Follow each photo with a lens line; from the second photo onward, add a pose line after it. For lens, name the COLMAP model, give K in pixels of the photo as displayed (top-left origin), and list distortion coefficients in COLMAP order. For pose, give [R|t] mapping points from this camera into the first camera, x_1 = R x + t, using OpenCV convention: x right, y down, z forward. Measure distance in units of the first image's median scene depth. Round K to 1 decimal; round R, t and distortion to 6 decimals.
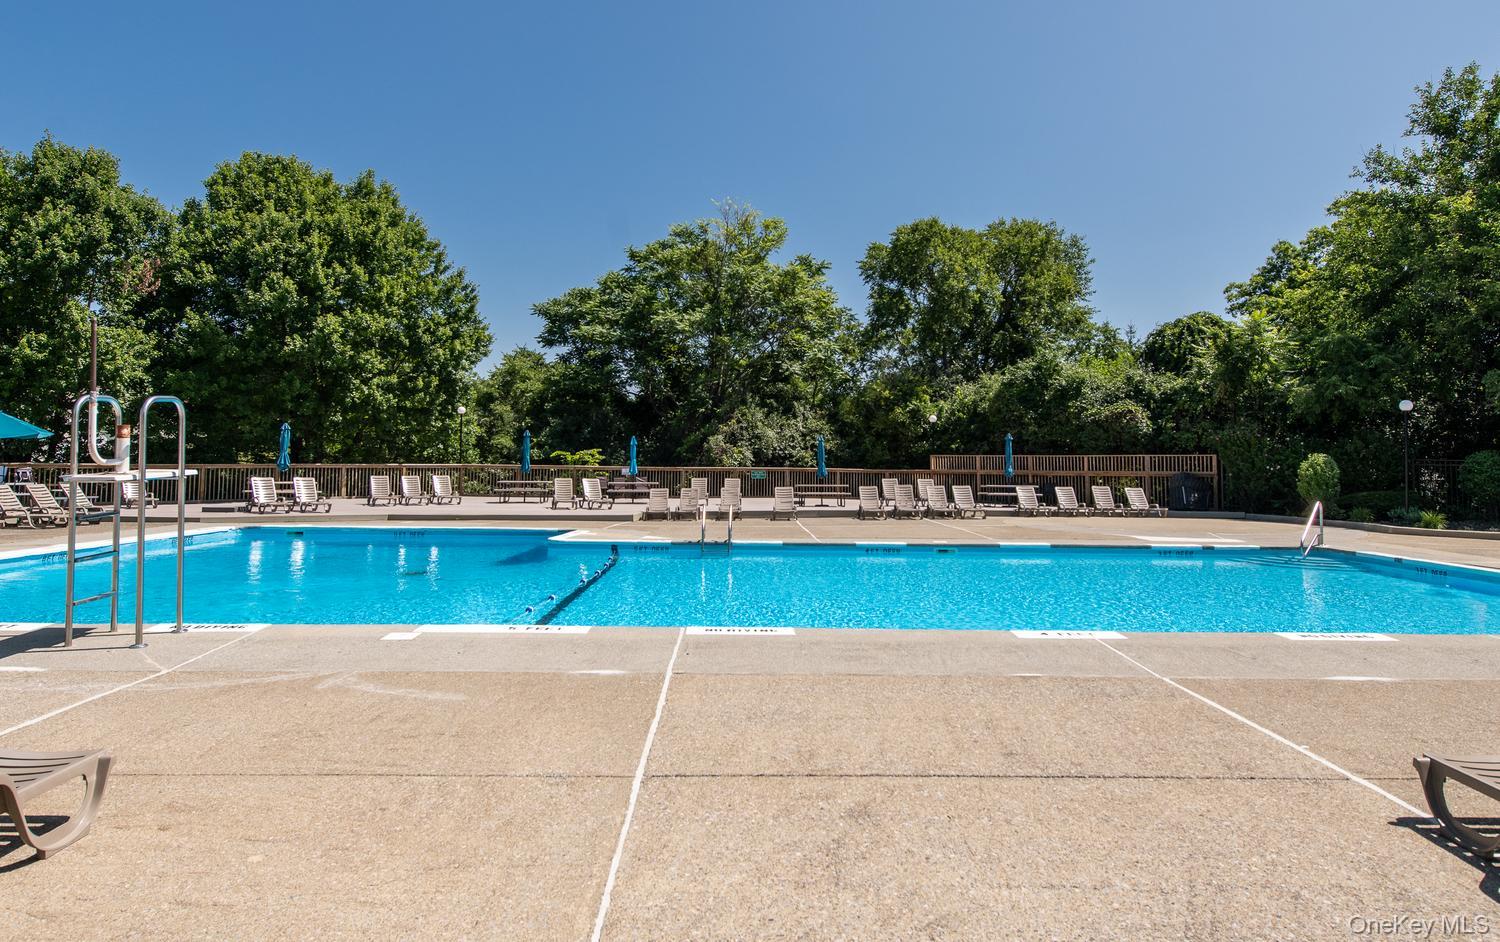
lens RADIAL K [[881.5, 0, 750.4], [0, 881.5, 470.4], [0, 0, 1]] dist [0.000977, 0.000009]
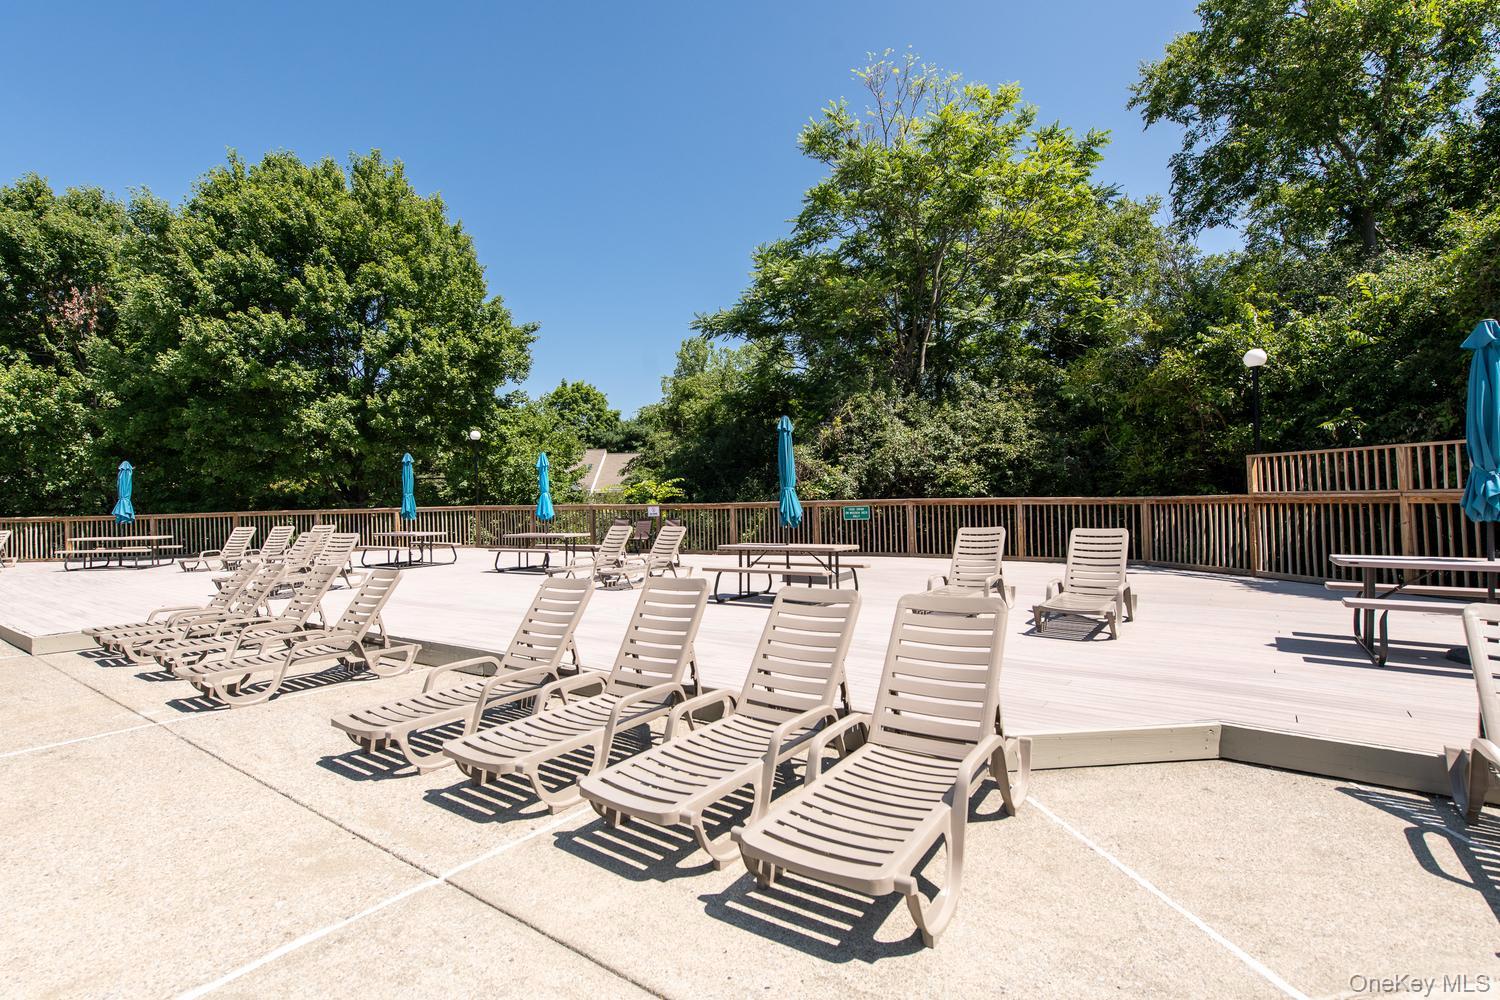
lens RADIAL K [[718.4, 0, 747.8], [0, 718.4, 492.3], [0, 0, 1]] dist [-0.001336, 0.000129]
pose [[0.780374, -0.033728, -0.624403, 0.221344], [0.016006, 0.999295, -0.033974, 0.005434], [0.625108, 0.016518, 0.780364, 0.609716]]
